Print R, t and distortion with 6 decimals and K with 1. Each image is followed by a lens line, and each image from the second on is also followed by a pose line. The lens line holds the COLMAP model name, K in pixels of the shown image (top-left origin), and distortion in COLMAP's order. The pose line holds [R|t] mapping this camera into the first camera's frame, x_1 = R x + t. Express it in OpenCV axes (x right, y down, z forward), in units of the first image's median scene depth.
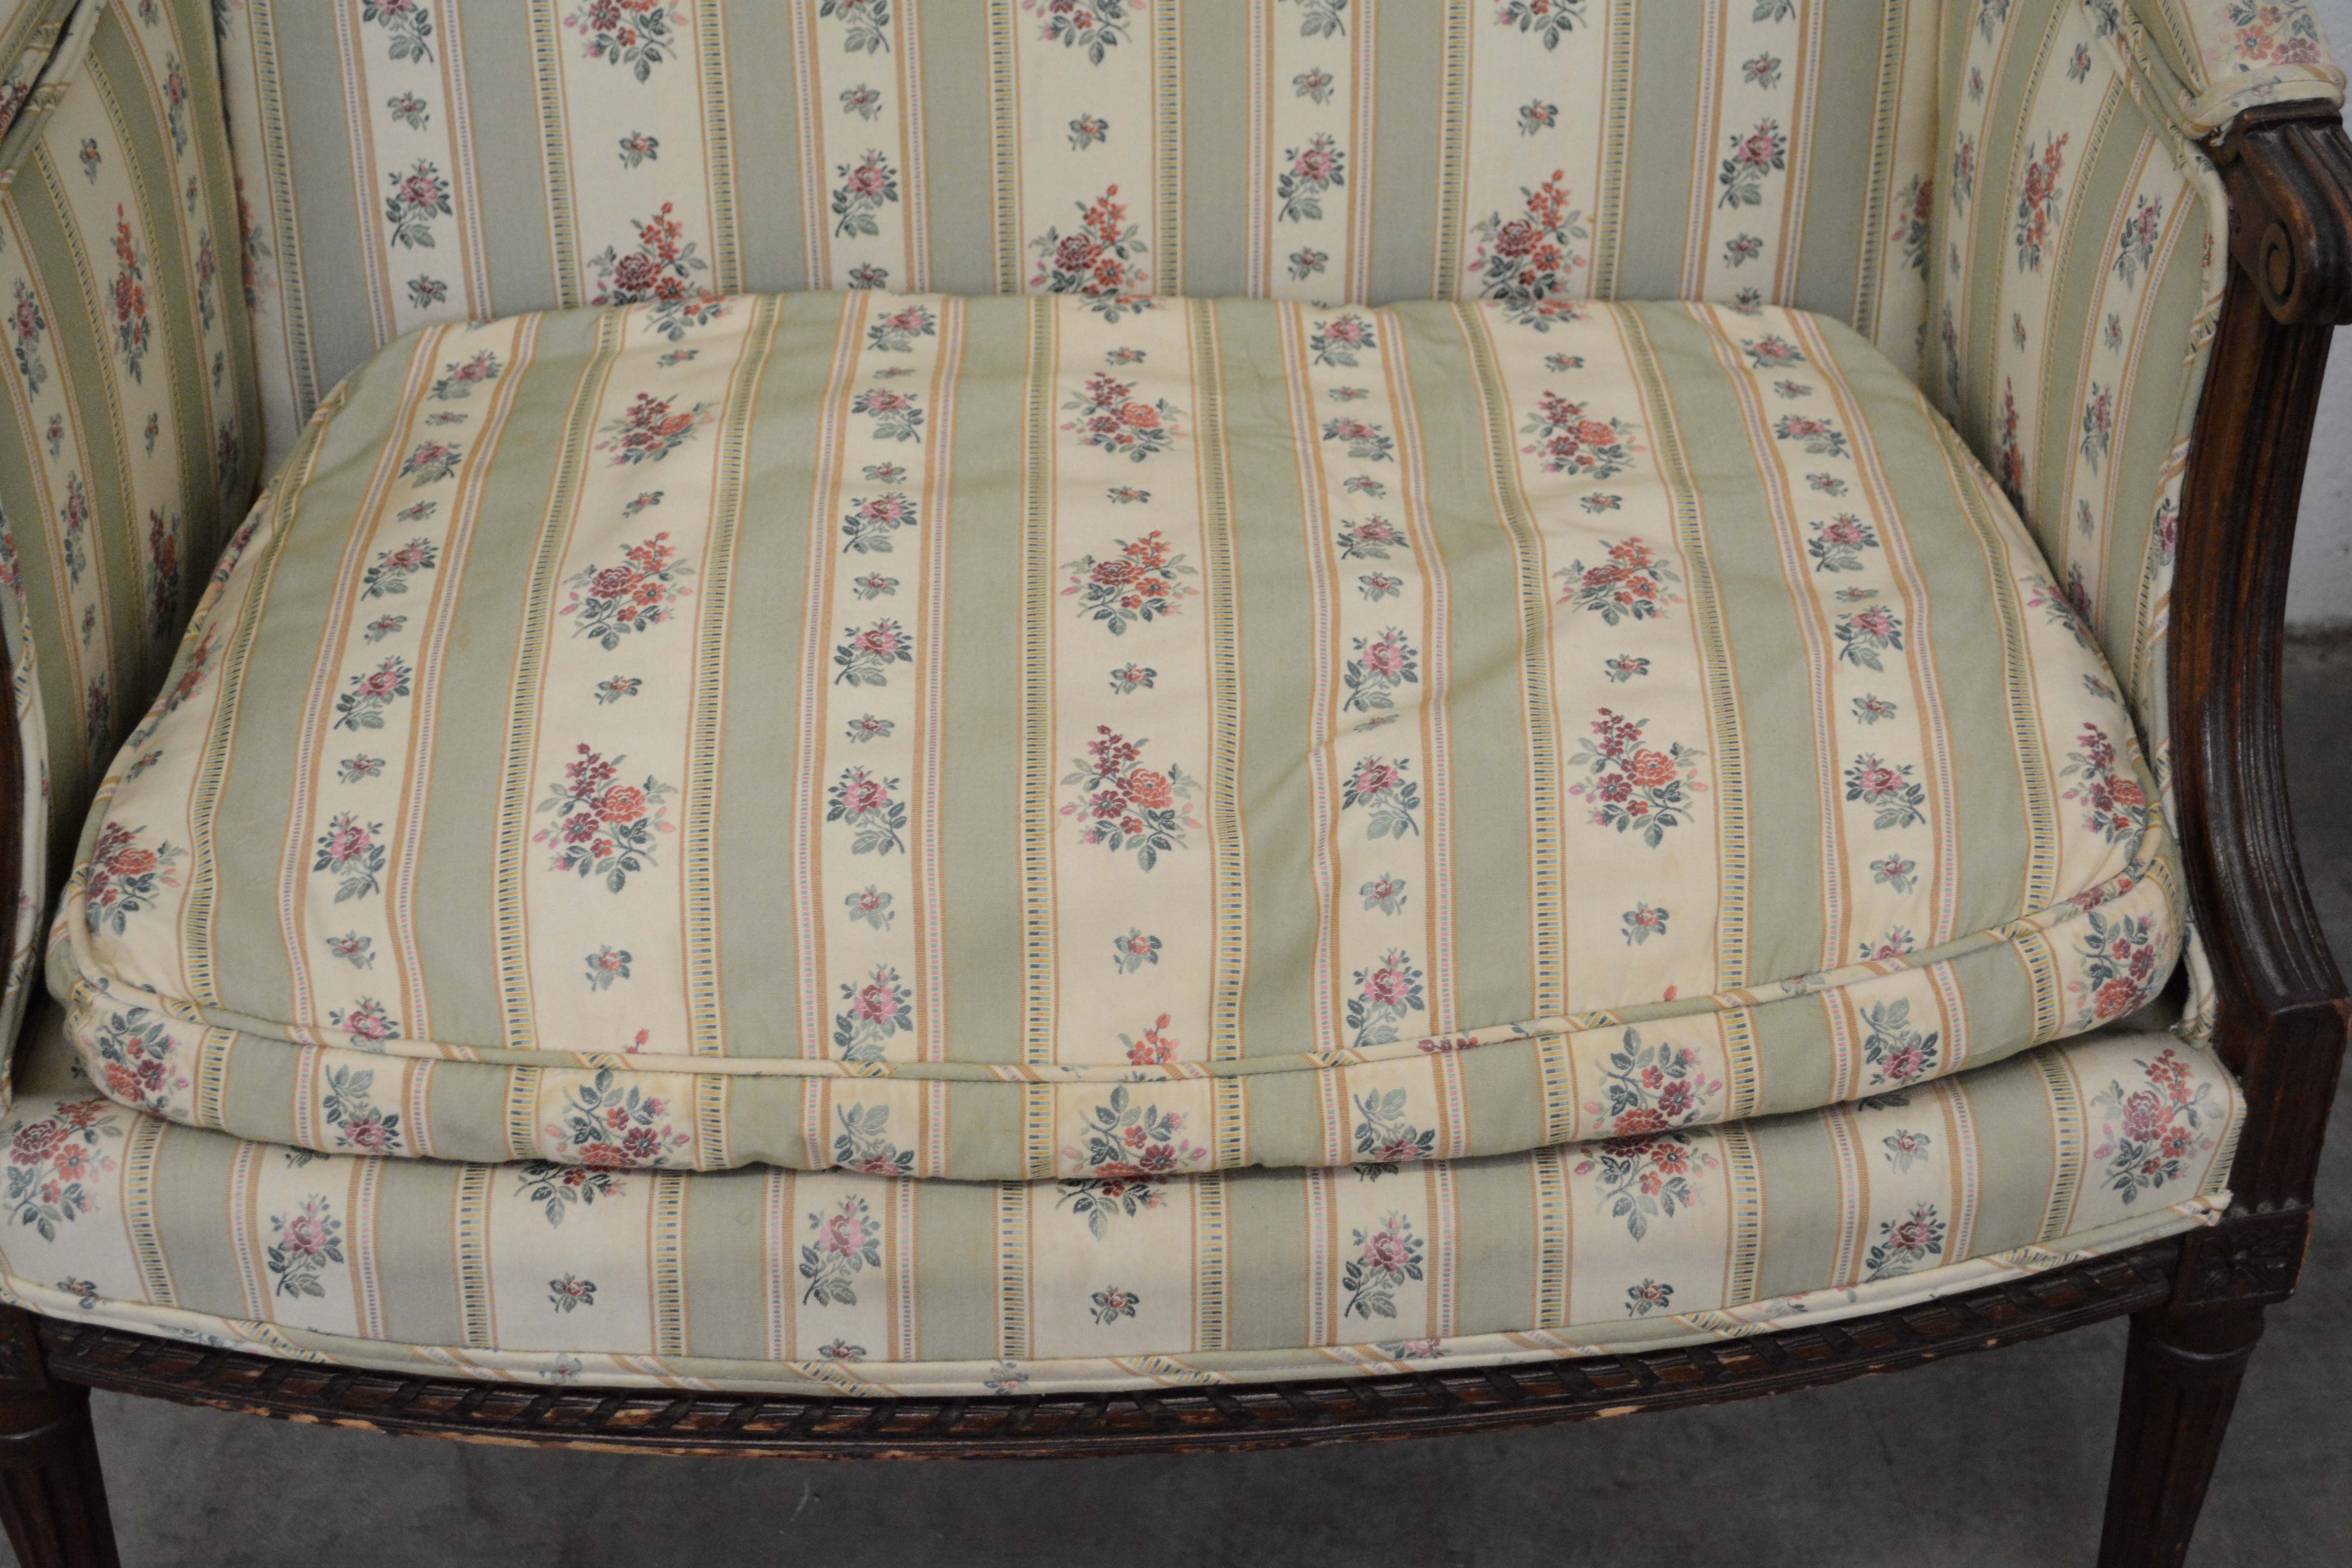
lens RADIAL K [[3787.0, 0, 1171.7], [0, 3787.0, 756.3], [0, 0, 1]] dist [-0.007680, 0.046062]
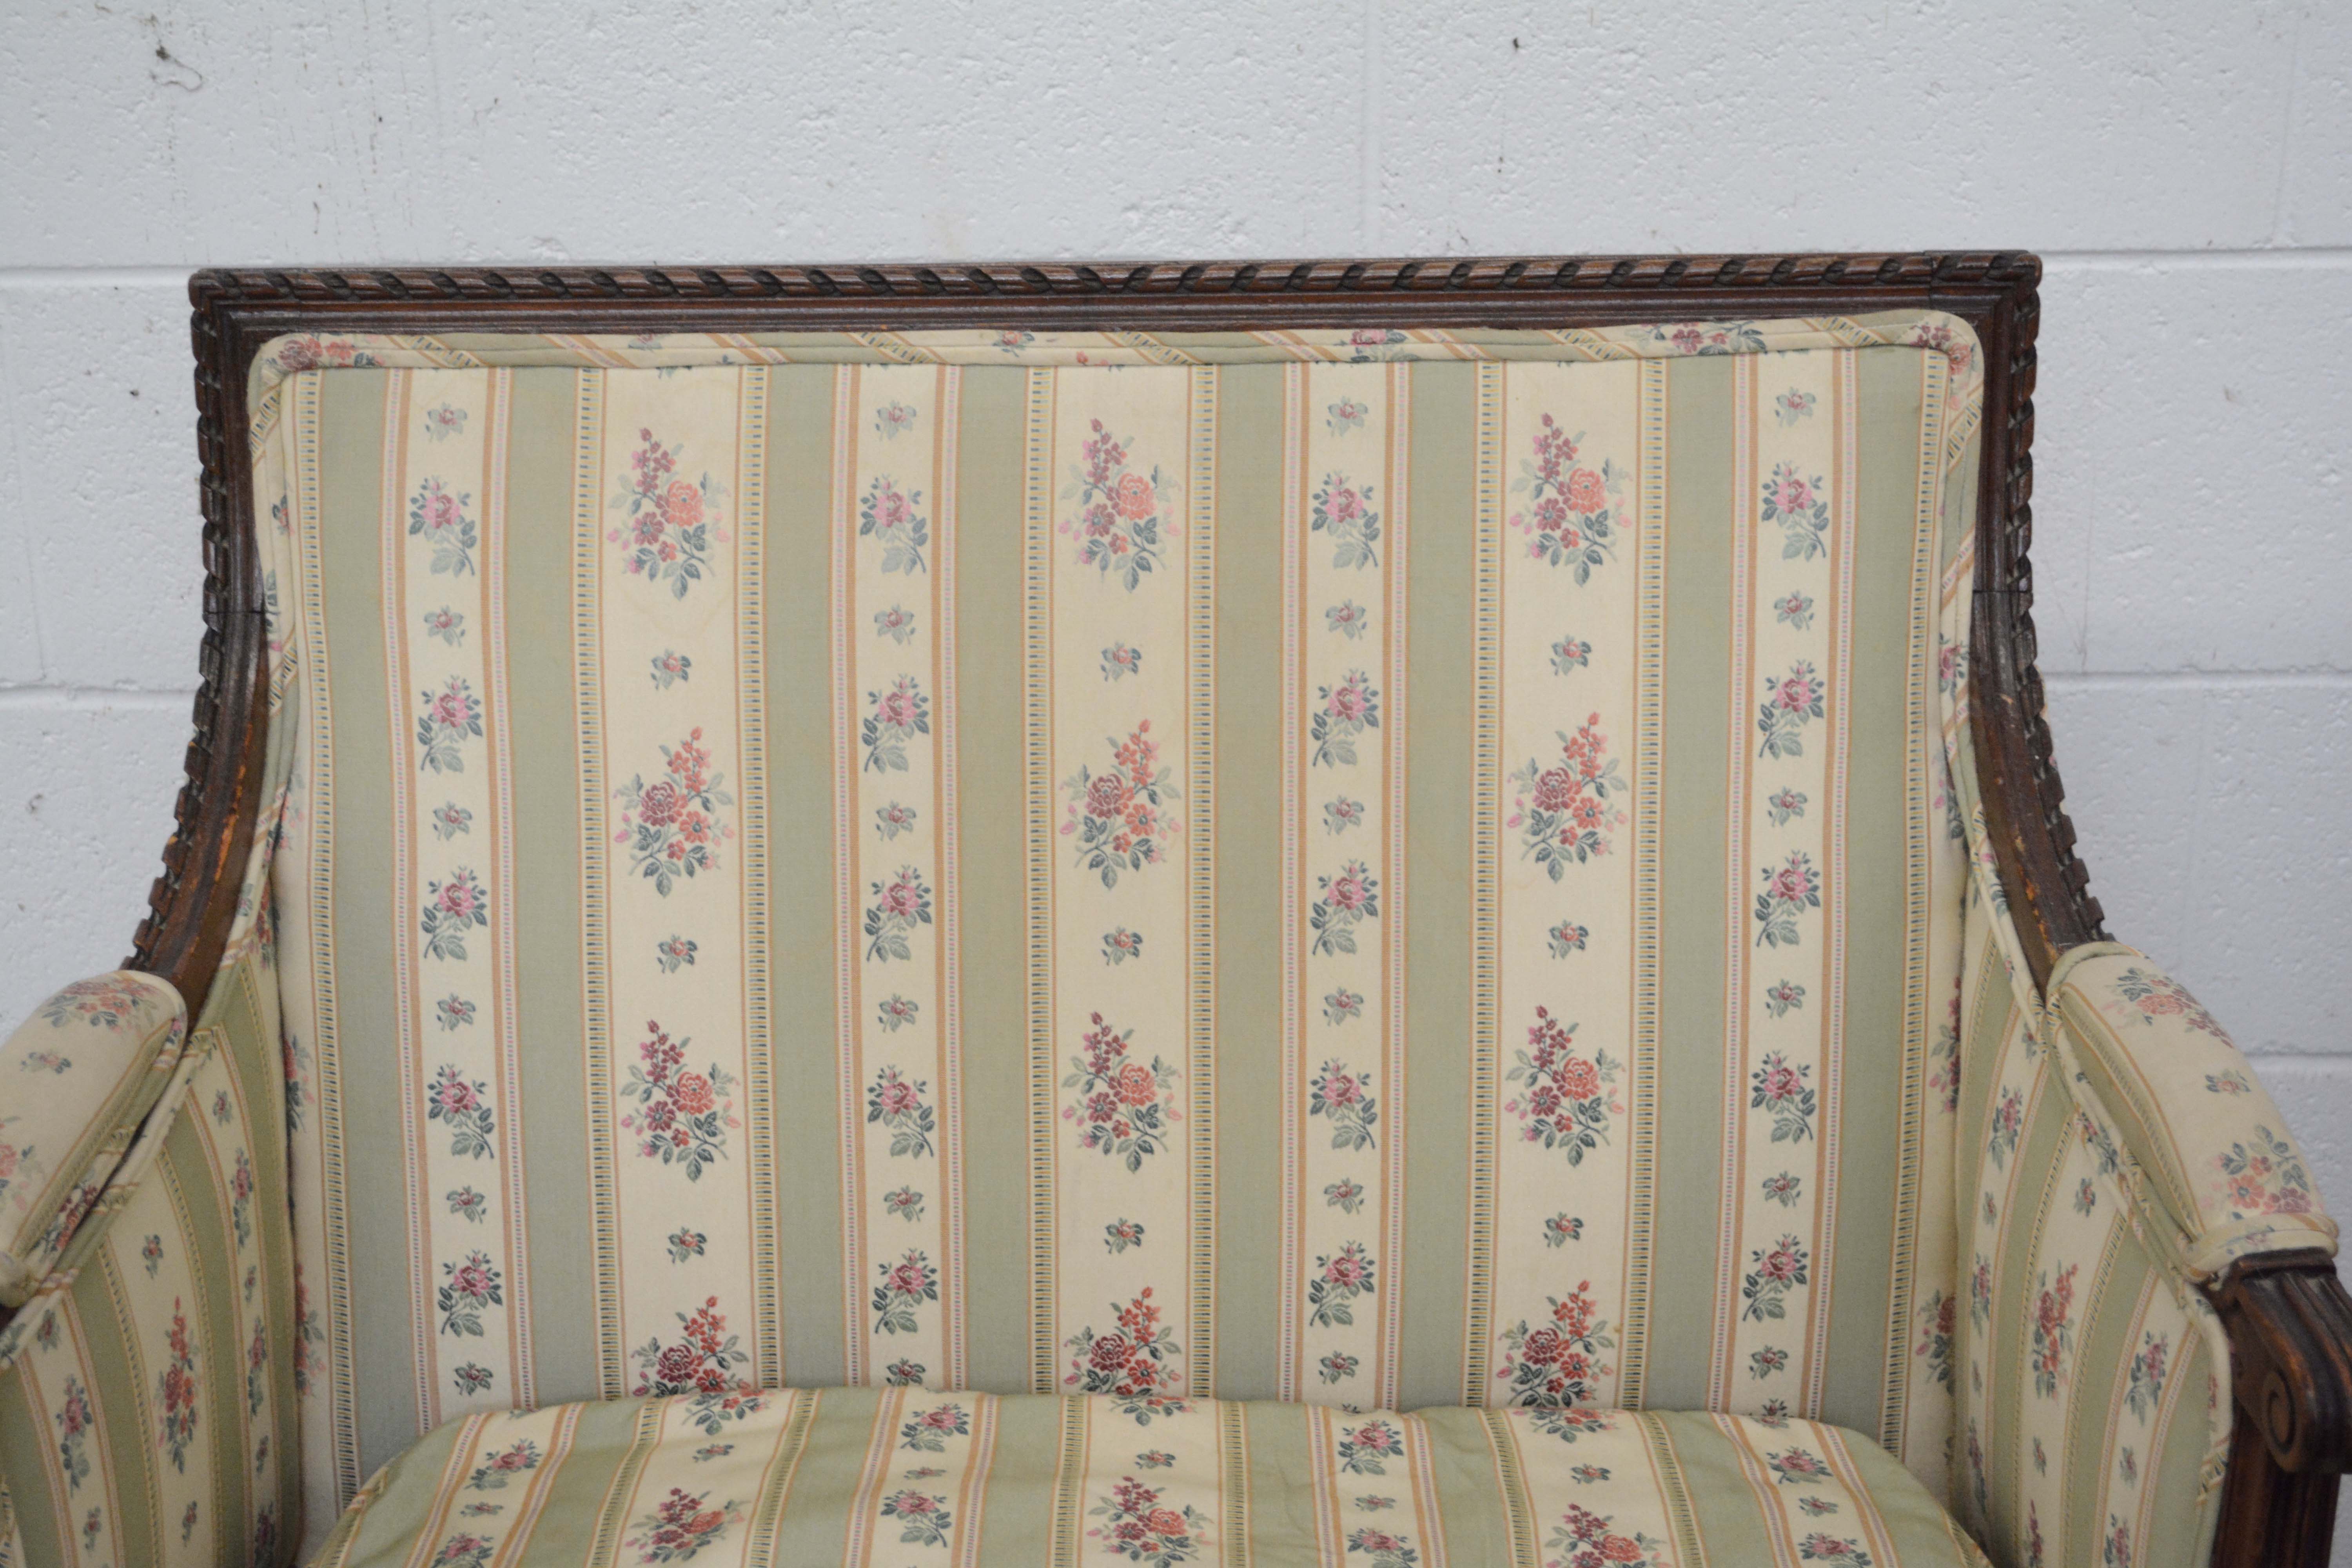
lens RADIAL K [[3787.0, 0, 1171.7], [0, 3787.0, 756.3], [0, 0, 1]] dist [-0.007680, 0.046062]
pose [[0.999590, 0.015692, -0.023943, 0.015600], [-0.021453, 0.964402, -0.263570, -0.023549], [0.018955, 0.263975, 0.964343, -0.028067]]
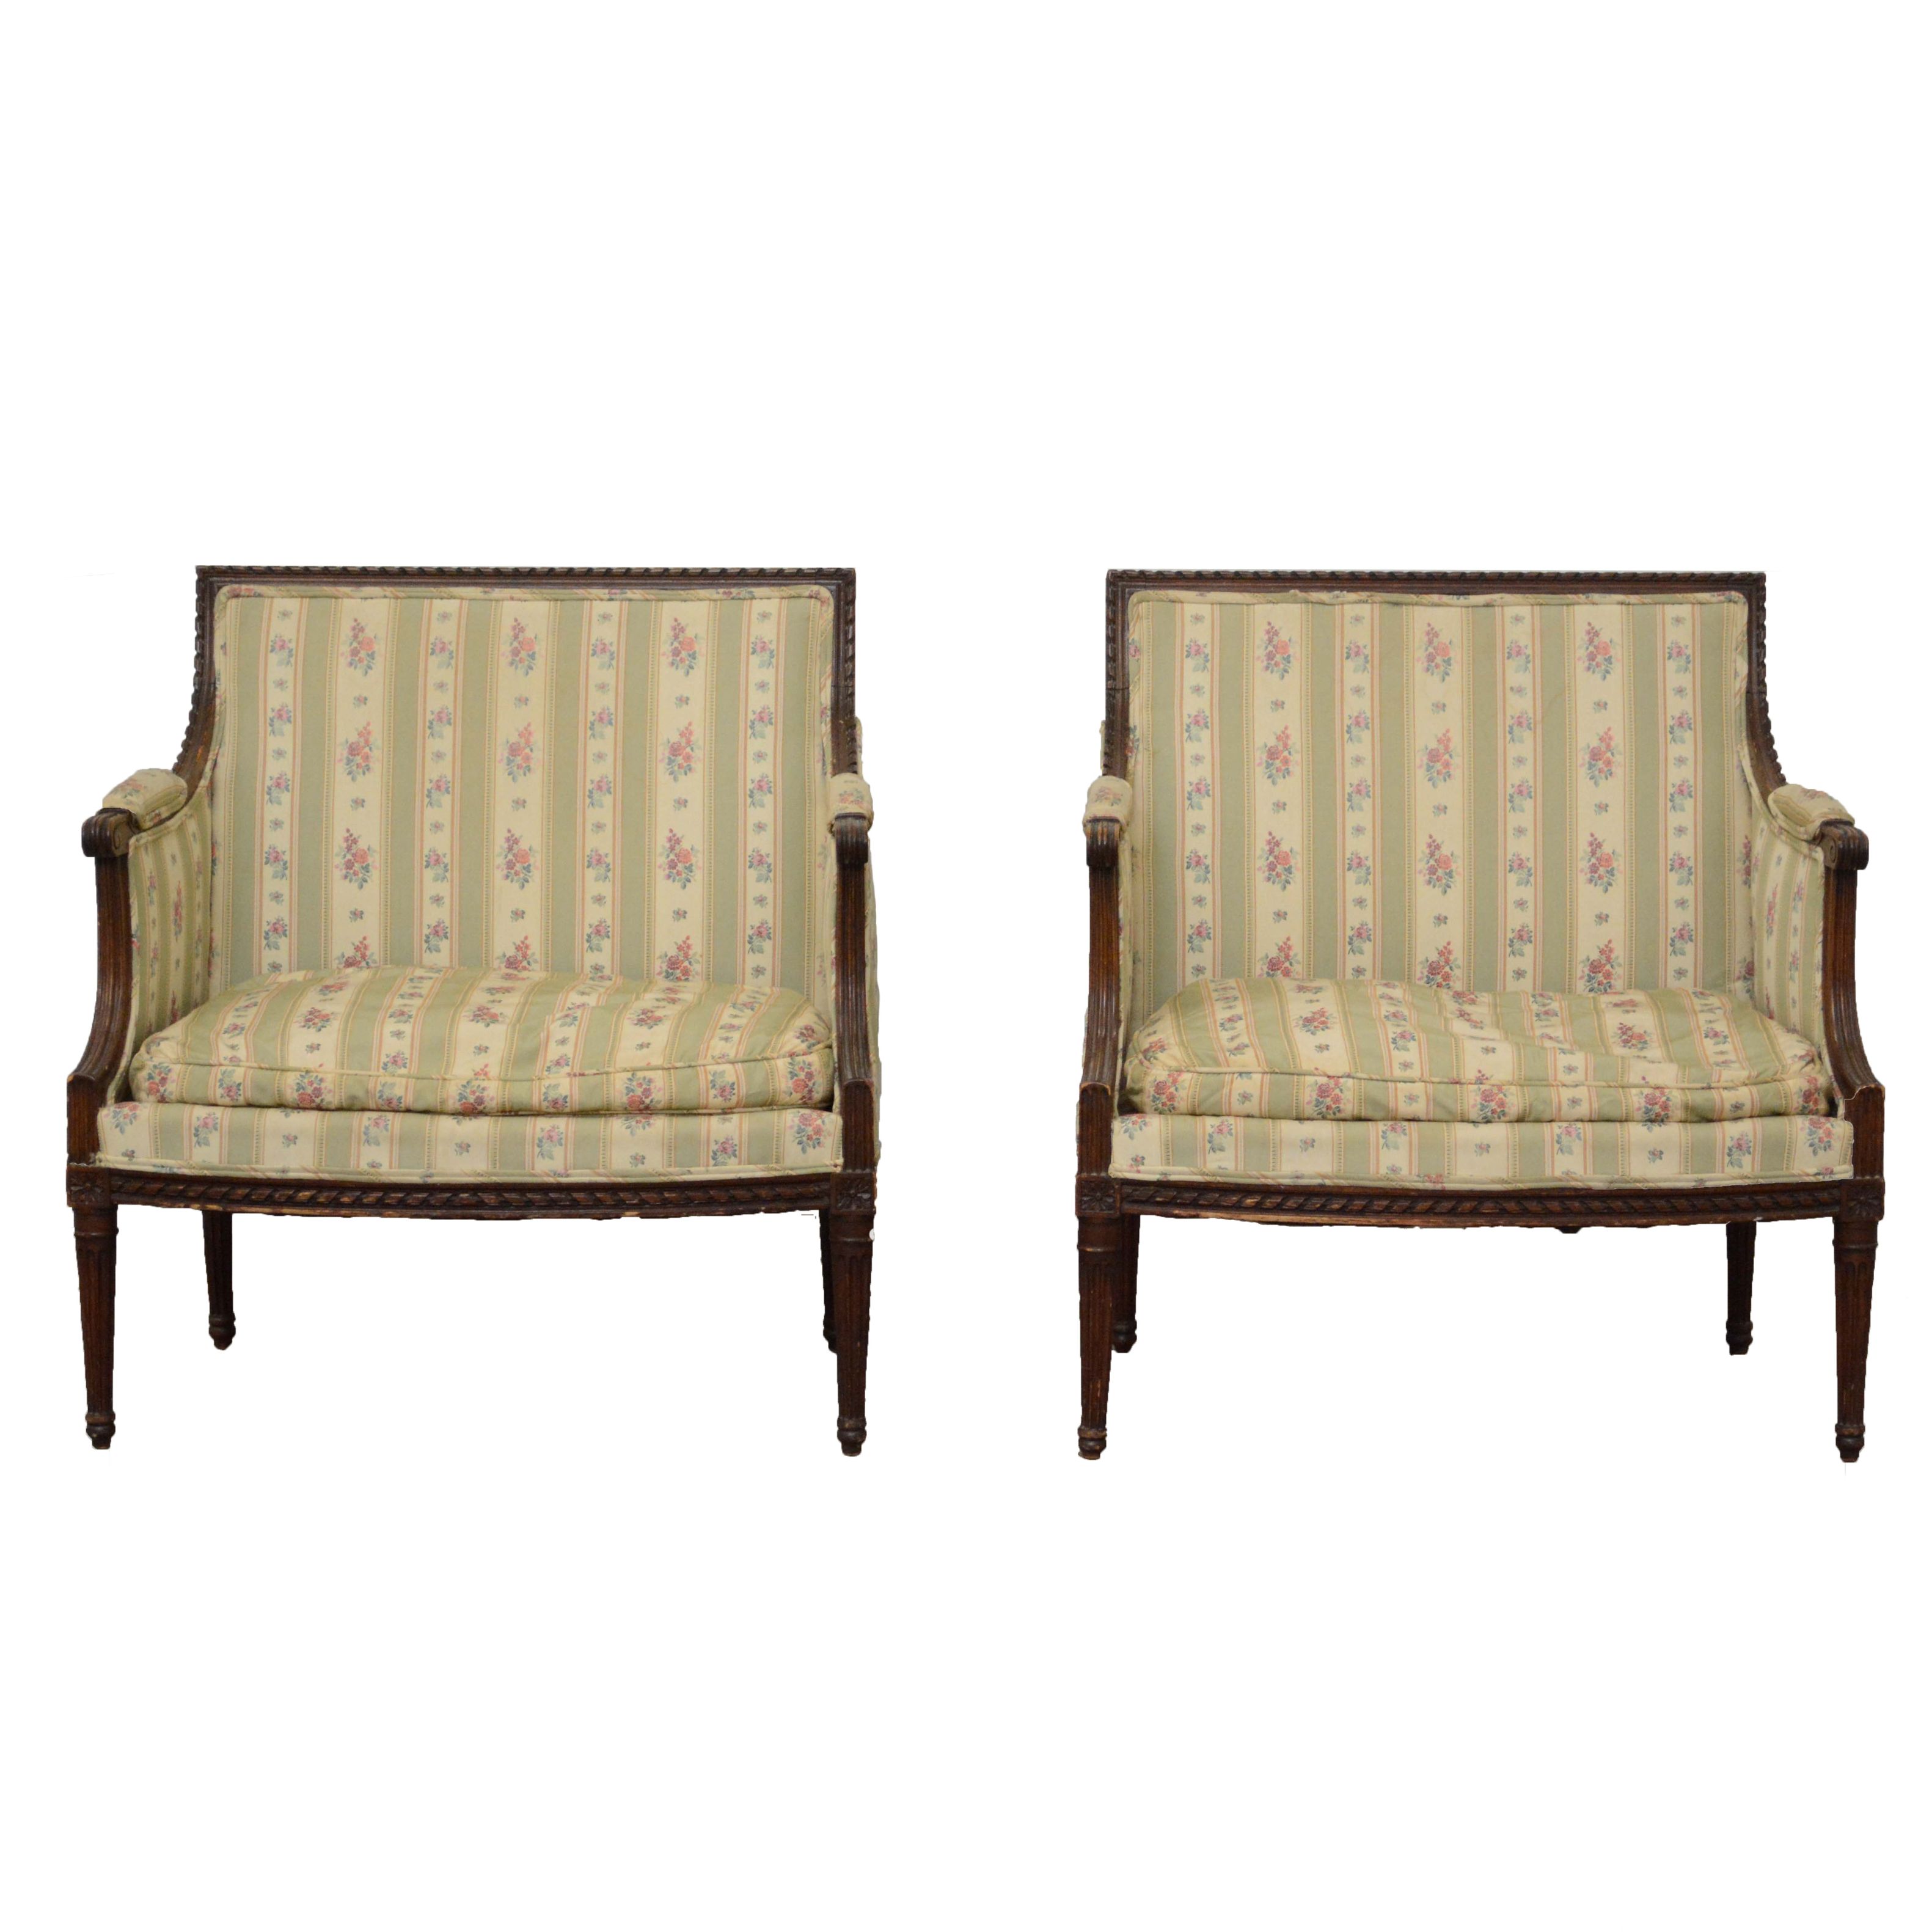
lens RADIAL K [[4761.4, 0, 966.0], [0, 4761.4, 966.0], [0, 0, 1]] dist [0.053796, 0.057533]
pose [[0.998410, 0.022729, -0.051587, 0.572565], [-0.044921, 0.873657, -0.484465, 1.816892], [0.034058, 0.486012, 0.873288, -2.377963]]
